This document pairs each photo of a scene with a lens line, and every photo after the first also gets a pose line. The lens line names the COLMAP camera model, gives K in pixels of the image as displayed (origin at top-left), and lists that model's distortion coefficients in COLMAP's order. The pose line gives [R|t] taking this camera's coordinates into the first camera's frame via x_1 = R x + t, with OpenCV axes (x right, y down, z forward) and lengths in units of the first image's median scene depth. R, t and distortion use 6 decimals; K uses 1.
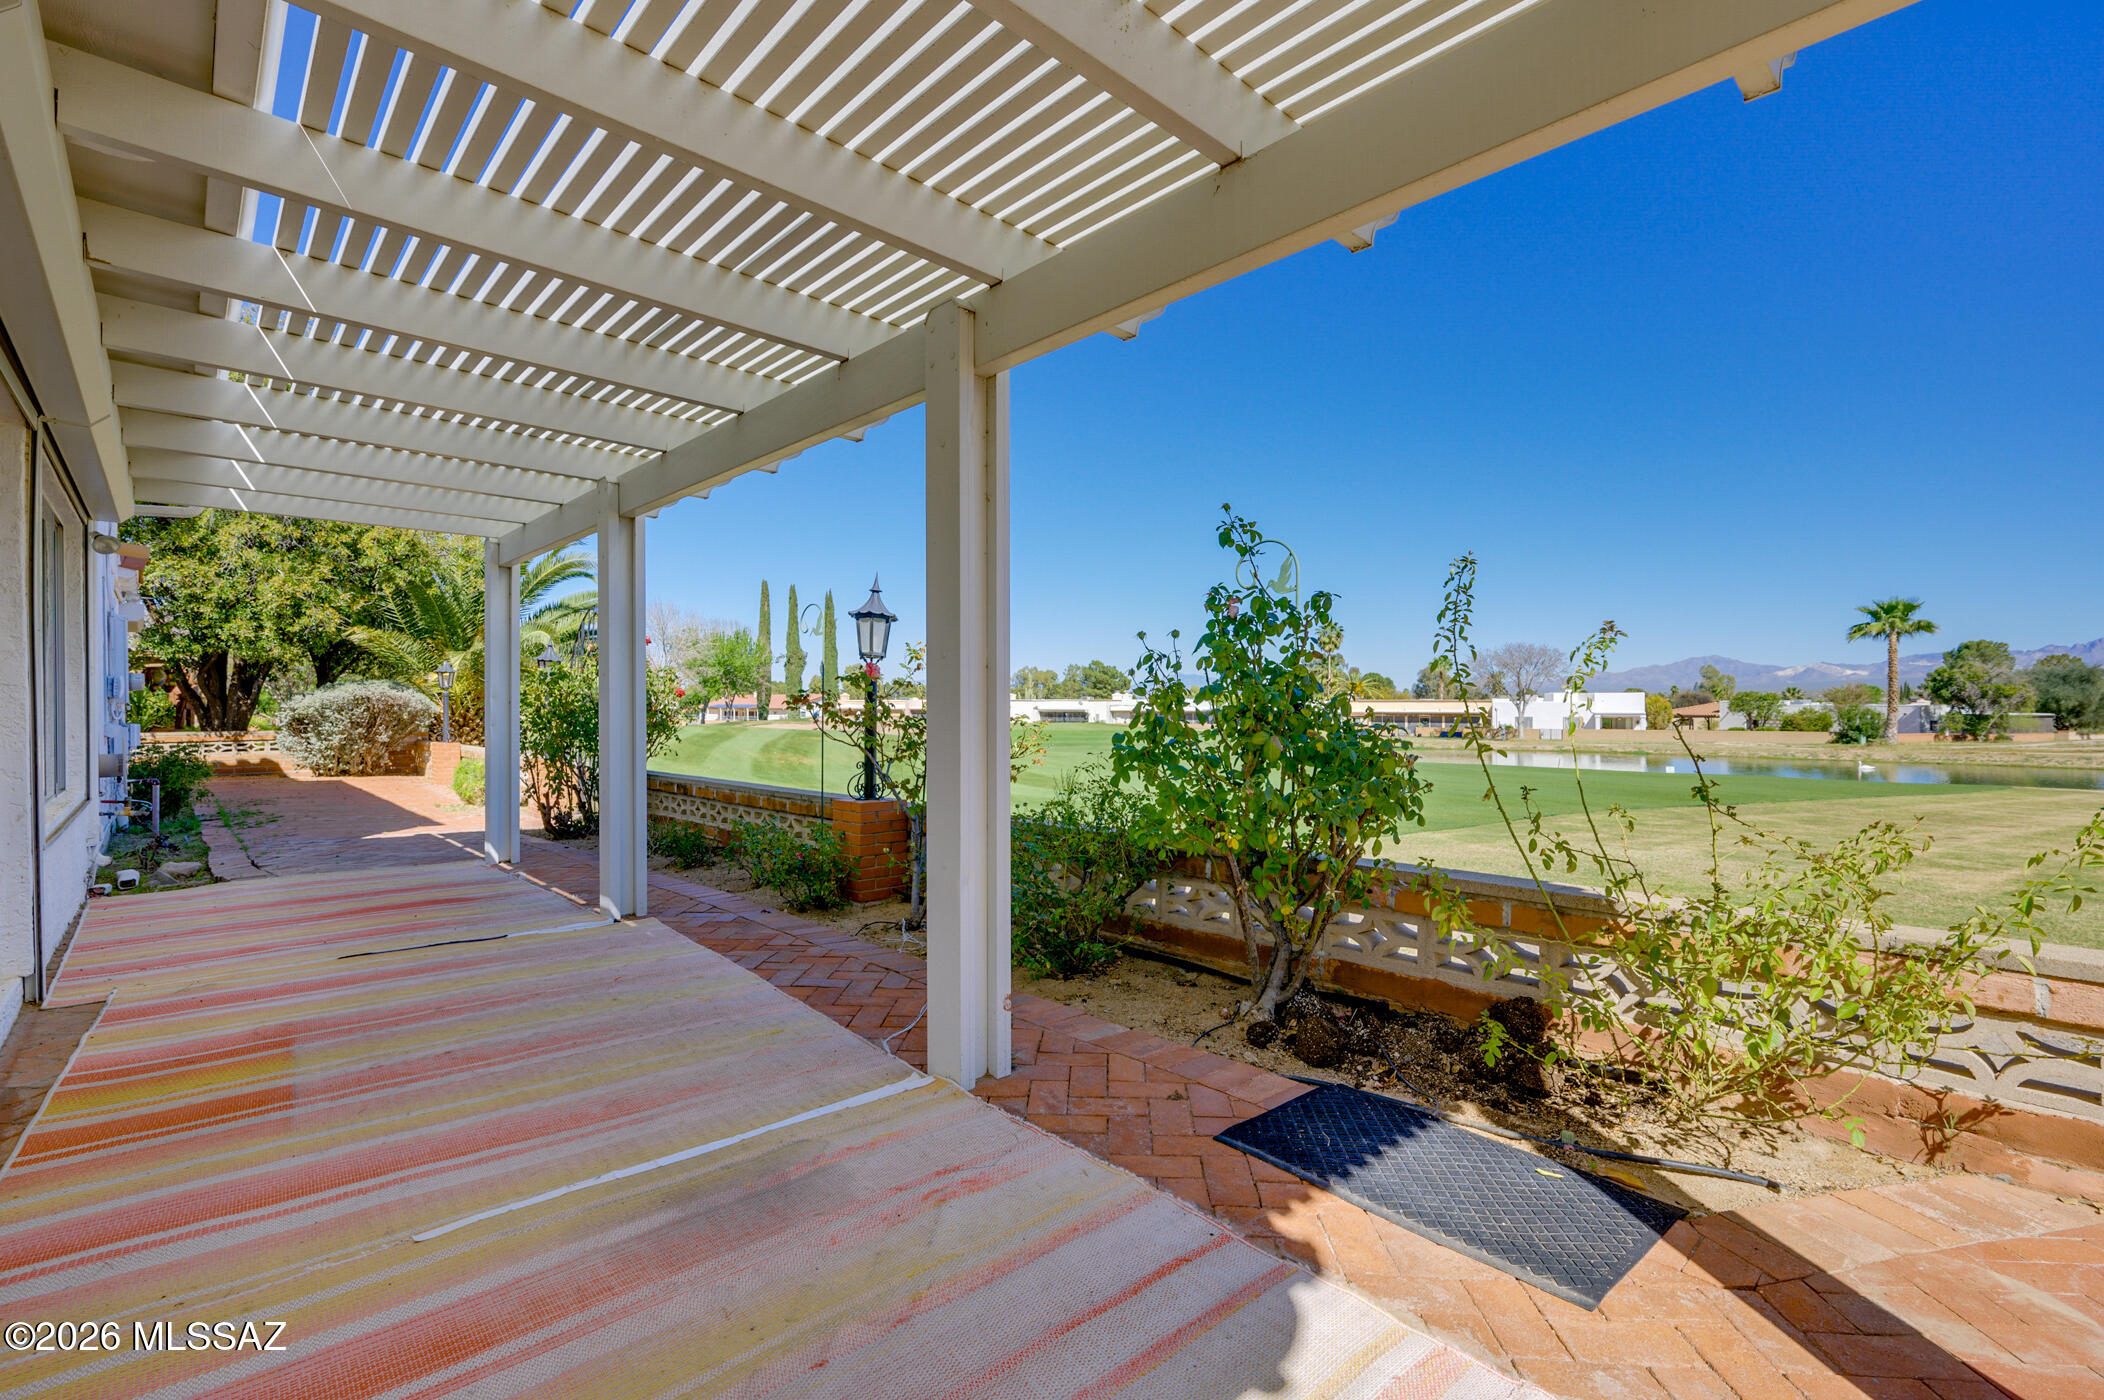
lens RADIAL K [[914.5, 0, 1051.4], [0, 914.5, 705.1], [0, 0, 1]] dist [0.000553, -0.000391]
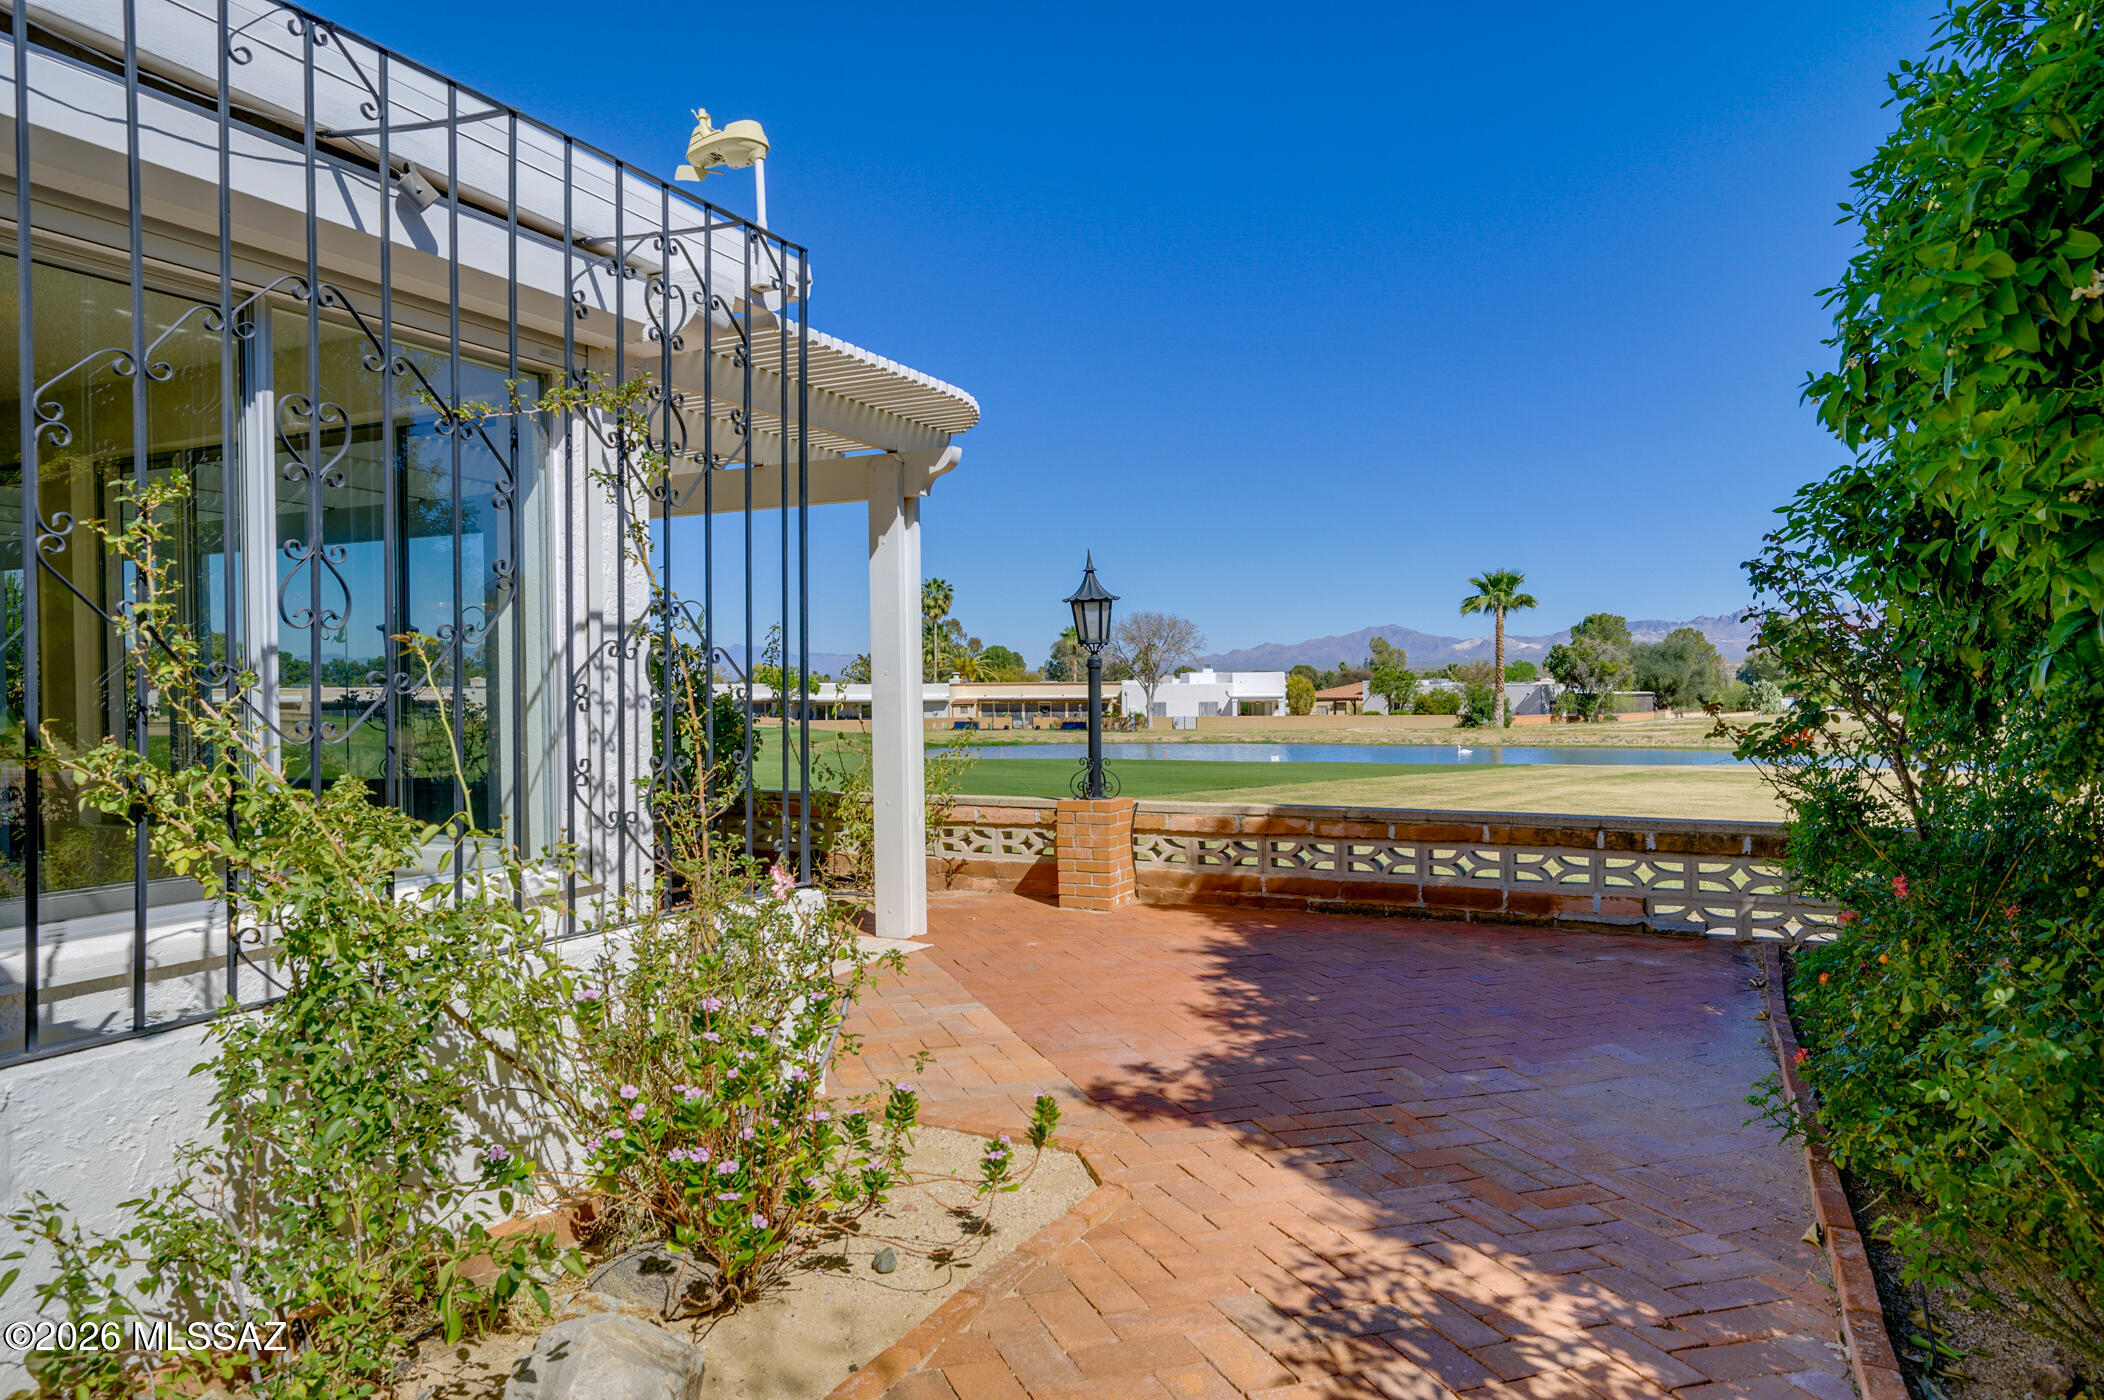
lens RADIAL K [[1392.3, 0, 1052.0], [0, 1392.3, 700.0], [0, 0, 1]] dist [0.002126, 0.000188]
pose [[0.938140, -0.012480, 0.346032, -0.000747], [0.010199, 0.999913, 0.008413, -0.000845], [-0.346107, -0.004364, 0.938185, -0.149606]]
